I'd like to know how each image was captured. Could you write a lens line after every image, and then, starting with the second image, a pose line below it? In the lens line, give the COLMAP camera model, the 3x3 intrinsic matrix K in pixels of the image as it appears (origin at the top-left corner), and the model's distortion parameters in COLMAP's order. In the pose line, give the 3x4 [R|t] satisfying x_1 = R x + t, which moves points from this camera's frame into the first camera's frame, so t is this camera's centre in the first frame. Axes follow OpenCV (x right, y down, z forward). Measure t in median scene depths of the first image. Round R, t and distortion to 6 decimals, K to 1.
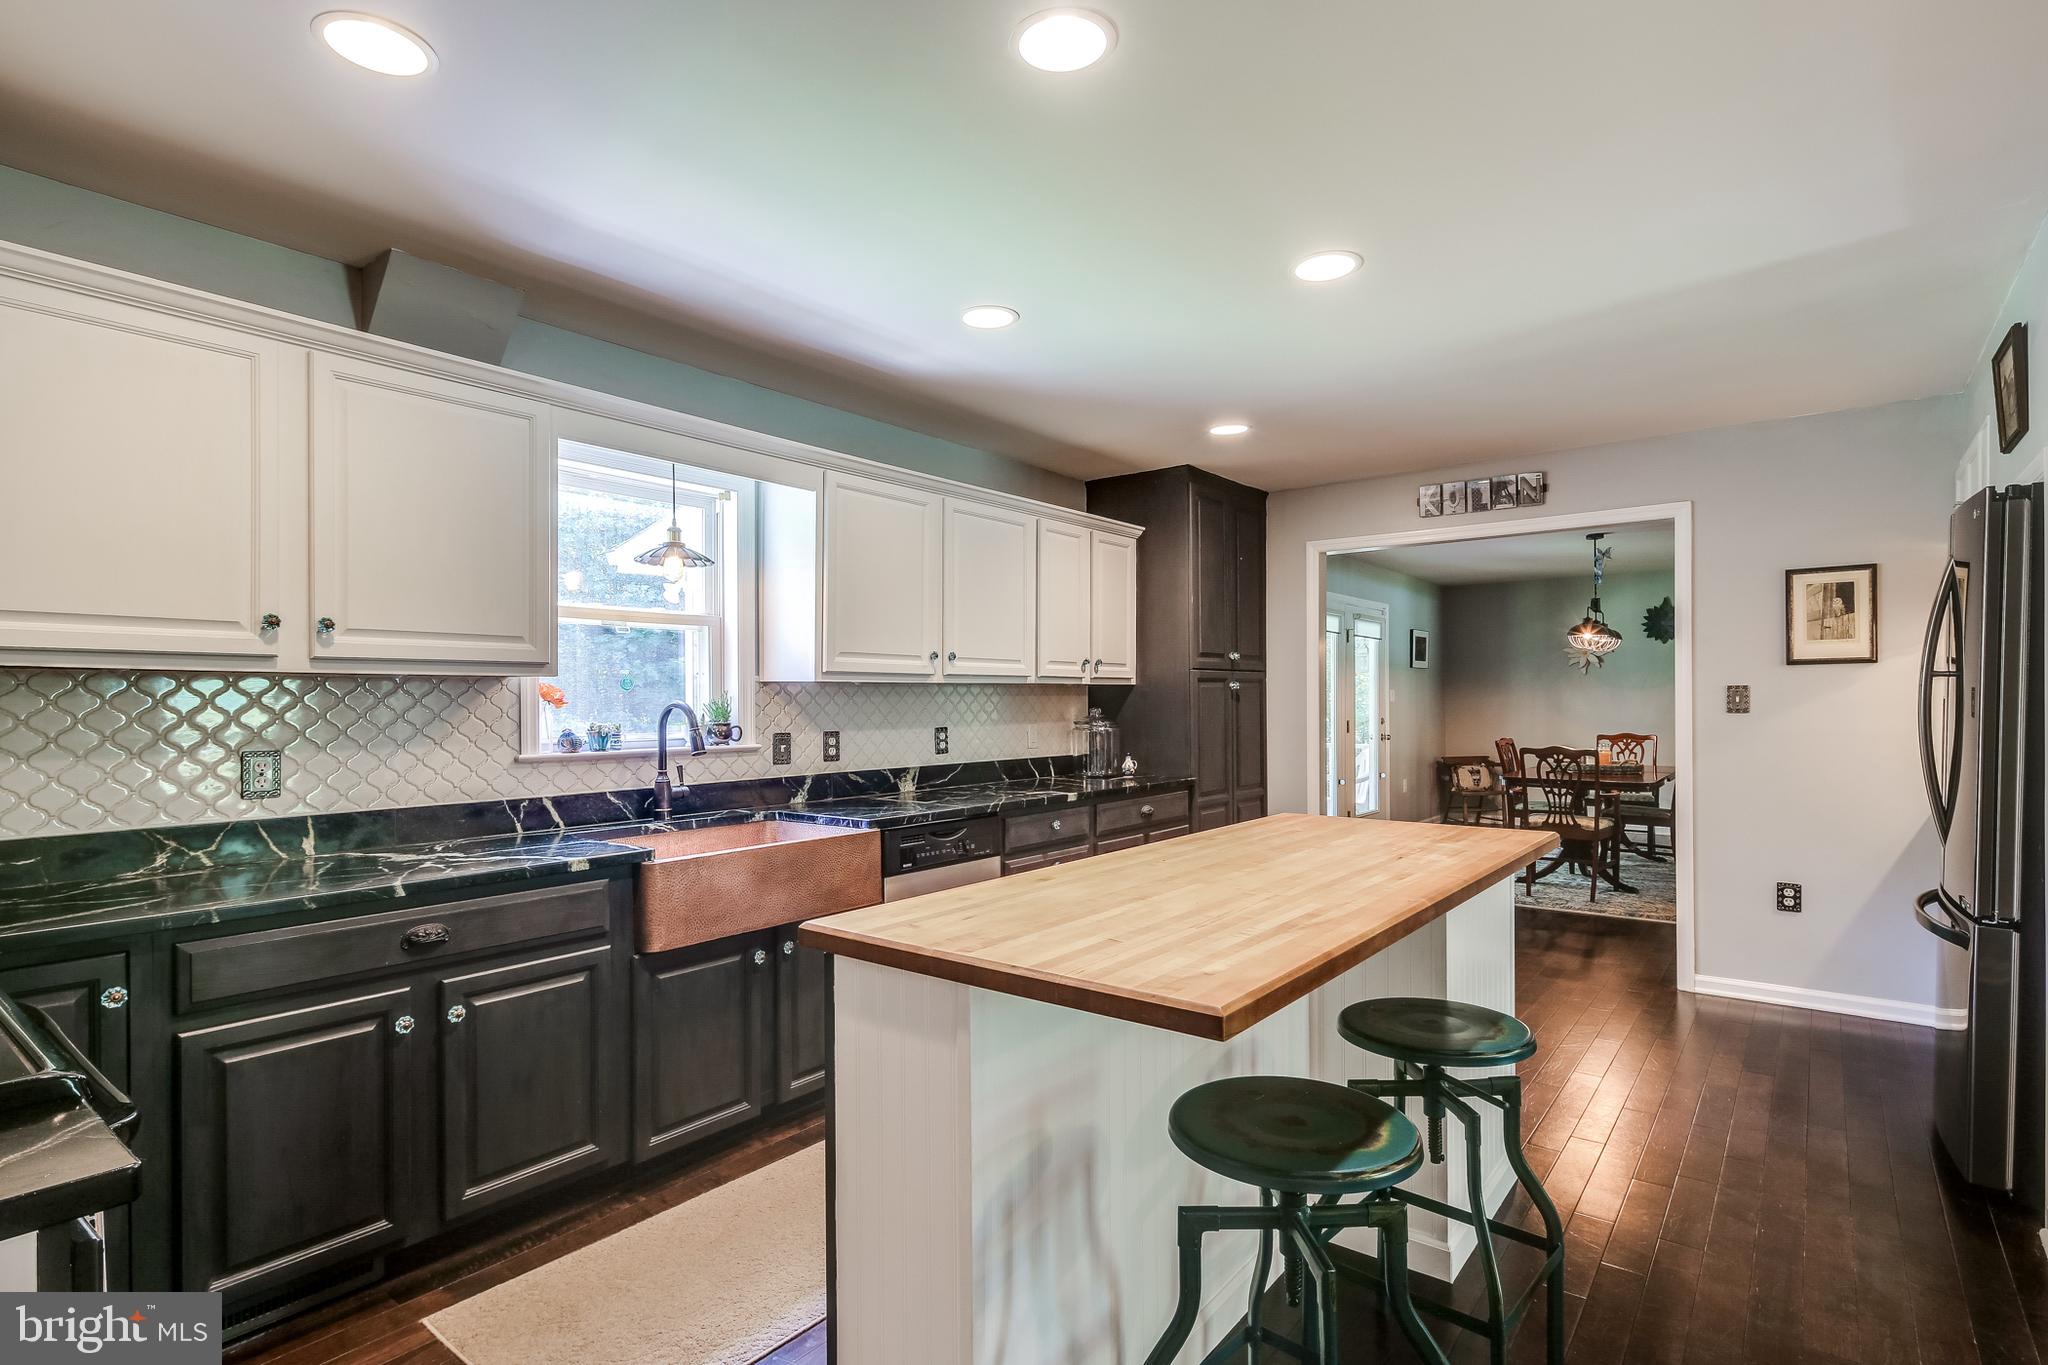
lens RADIAL K [[1014.5, 0, 1008.9], [0, 1014.5, 718.9], [0, 0, 1]] dist [0.002164, 0.000084]
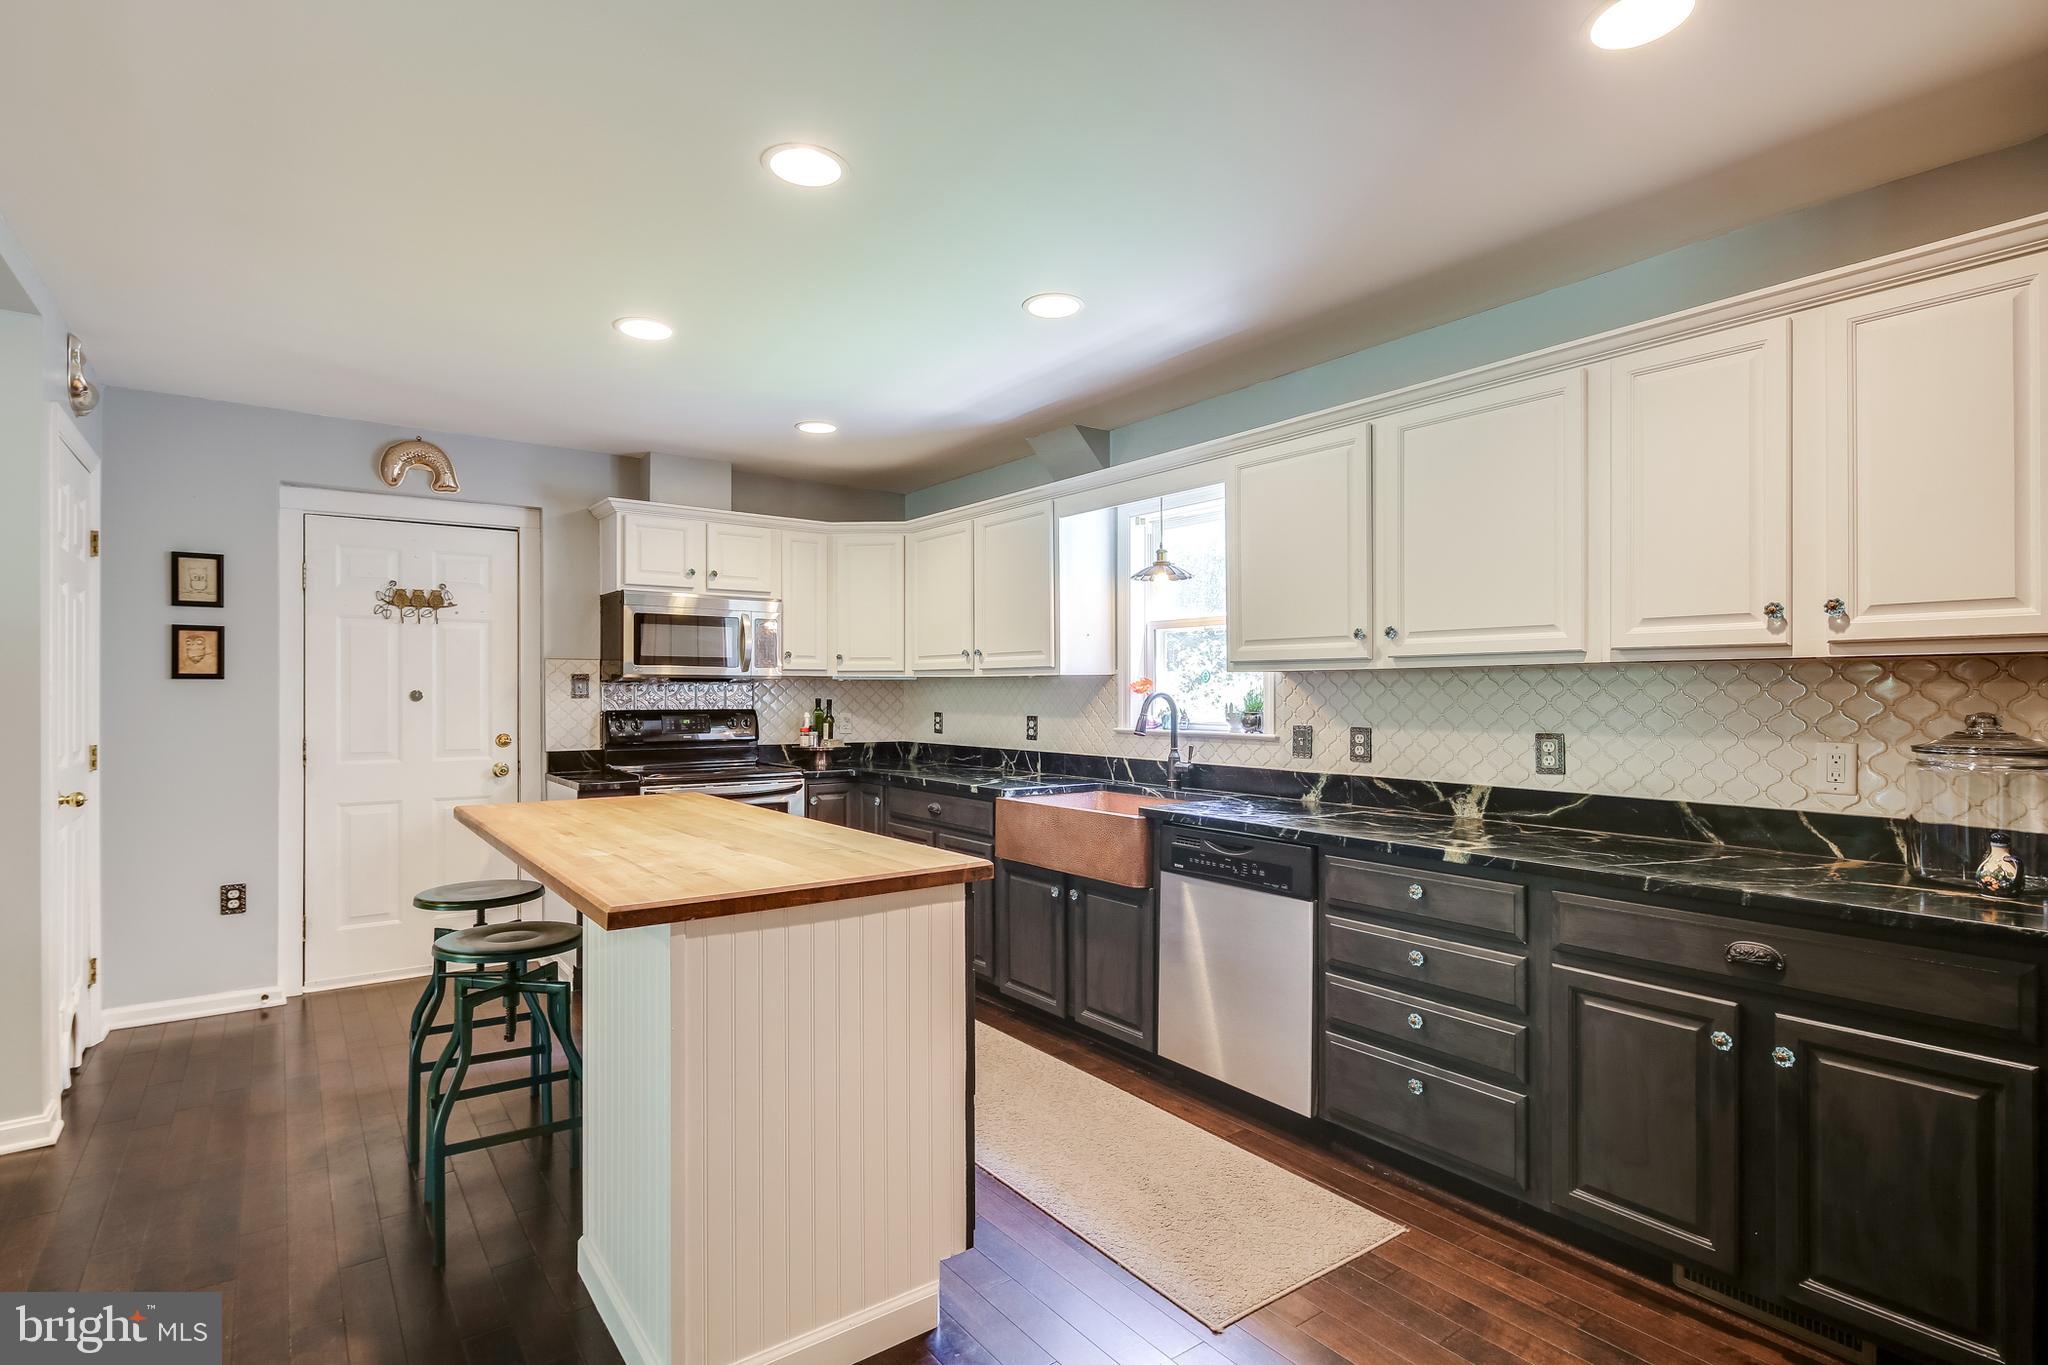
lens RADIAL K [[1014.5, 0, 982.4], [0, 1014.5, 693.9], [0, 0, 1]] dist [0.002164, 0.000084]
pose [[-0.284795, 0.006797, -0.958564, 0.738357], [-0.017183, 0.999778, 0.012194, -0.020741], [0.958435, 0.019944, -0.284615, 0.935808]]
